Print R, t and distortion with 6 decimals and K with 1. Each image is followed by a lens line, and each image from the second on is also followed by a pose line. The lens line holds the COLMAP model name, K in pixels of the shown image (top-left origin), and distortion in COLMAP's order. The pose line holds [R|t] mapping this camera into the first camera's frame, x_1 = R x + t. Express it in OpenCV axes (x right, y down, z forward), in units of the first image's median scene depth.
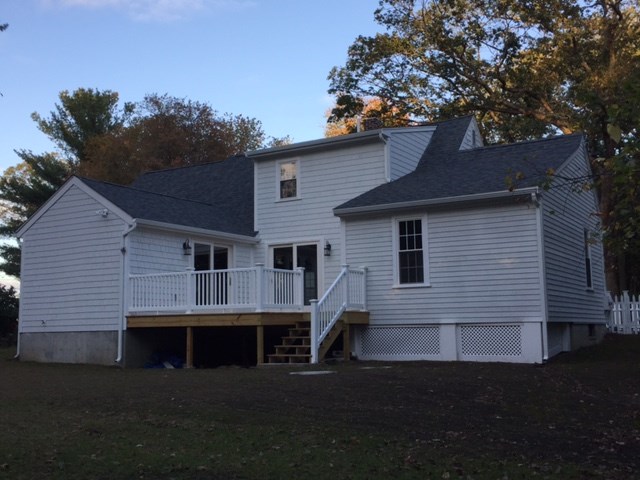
lens RADIAL K [[720.2, 0, 320.0], [0, 720.2, 240.0], [0, 0, 1]] dist [0.023538, 0.027447]
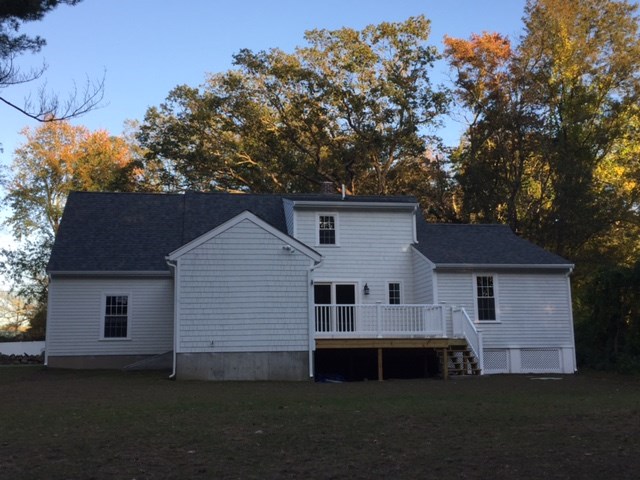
lens RADIAL K [[720.2, 0, 320.0], [0, 720.2, 240.0], [0, 0, 1]] dist [0.023538, 0.027447]
pose [[0.776667, 0.106100, 0.620912, -0.979053], [-0.076008, 0.994296, -0.074828, 0.031414], [-0.625309, 0.010923, 0.780301, 0.070986]]
